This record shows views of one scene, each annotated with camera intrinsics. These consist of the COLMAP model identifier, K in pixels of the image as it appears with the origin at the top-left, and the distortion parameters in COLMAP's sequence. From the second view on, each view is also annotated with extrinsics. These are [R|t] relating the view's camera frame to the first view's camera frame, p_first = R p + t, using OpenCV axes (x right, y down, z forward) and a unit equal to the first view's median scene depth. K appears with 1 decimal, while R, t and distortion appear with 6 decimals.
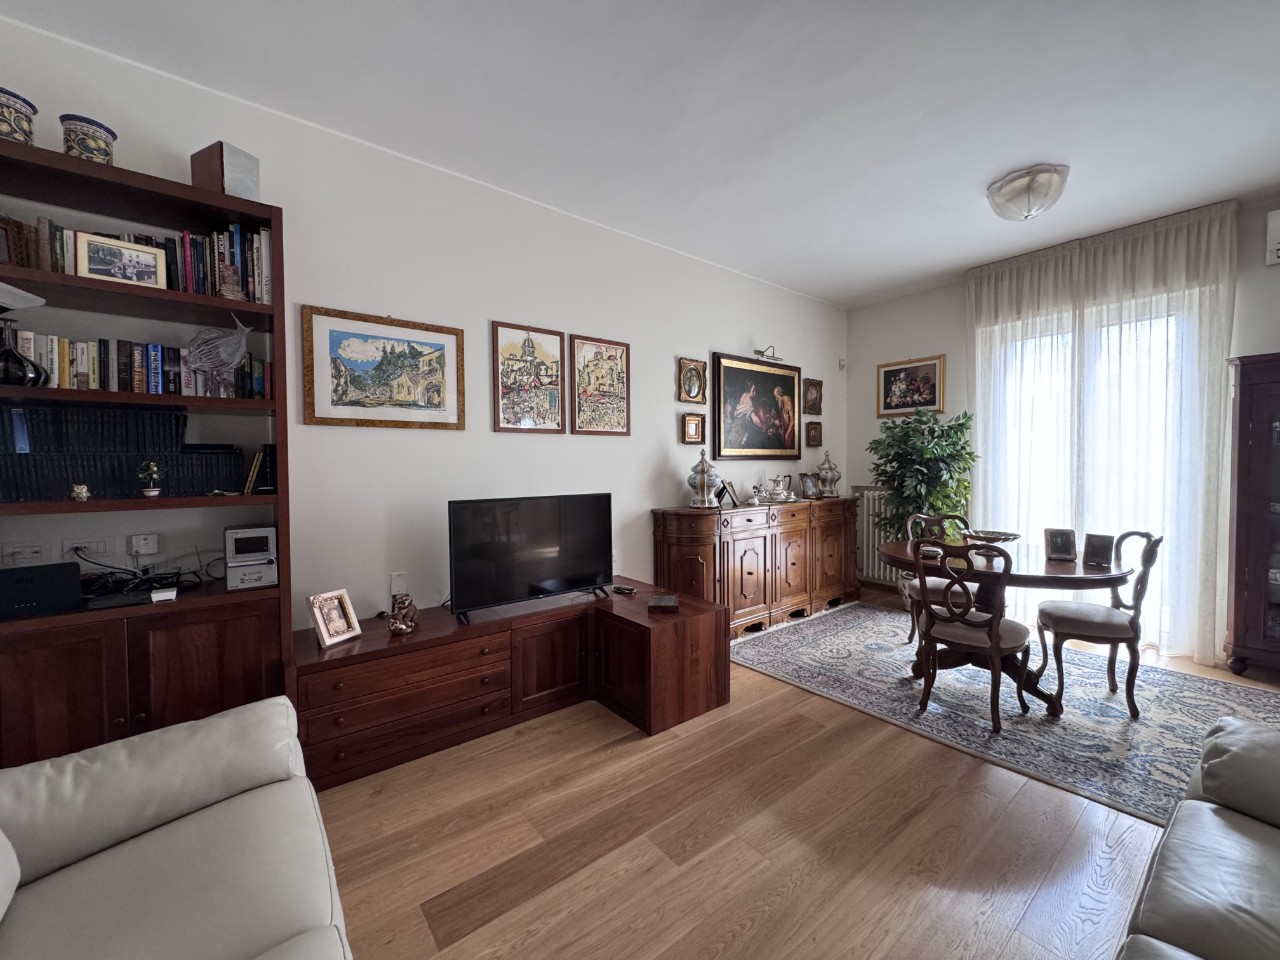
lens RADIAL K [[510.8, 0, 640.1], [0, 510.8, 476.2], [0, 0, 1]] dist [-0.003173, 0.000379]
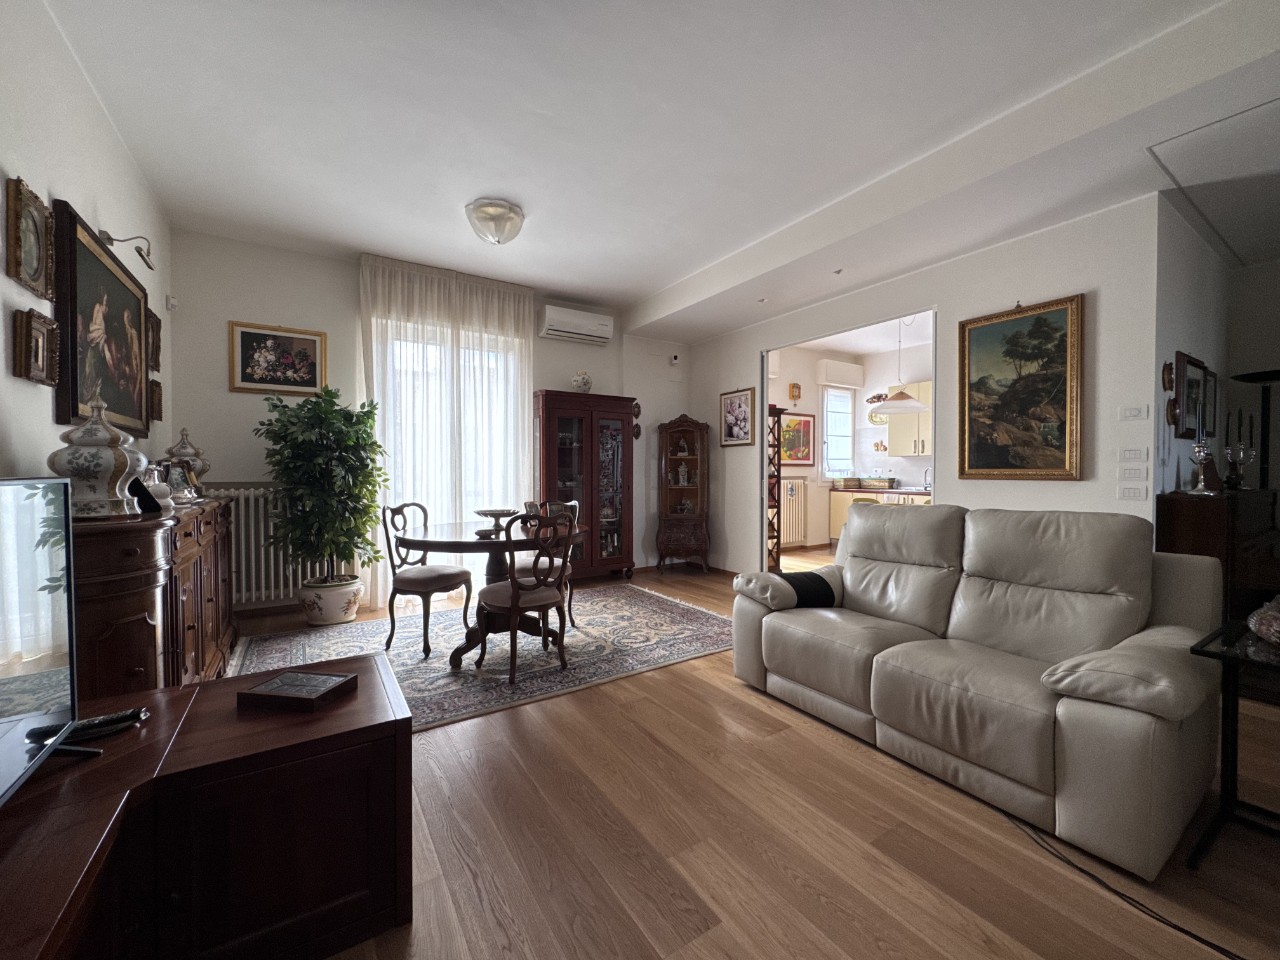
lens RADIAL K [[510.8, 0, 640.5], [0, 510.8, 478.3], [0, 0, 1]] dist [-0.003173, 0.000379]
pose [[0.090640, -0.005957, 0.995866, -0.314032], [0.022497, 0.999739, 0.003933, 0.034316], [-0.995630, 0.022047, 0.090751, 0.457811]]
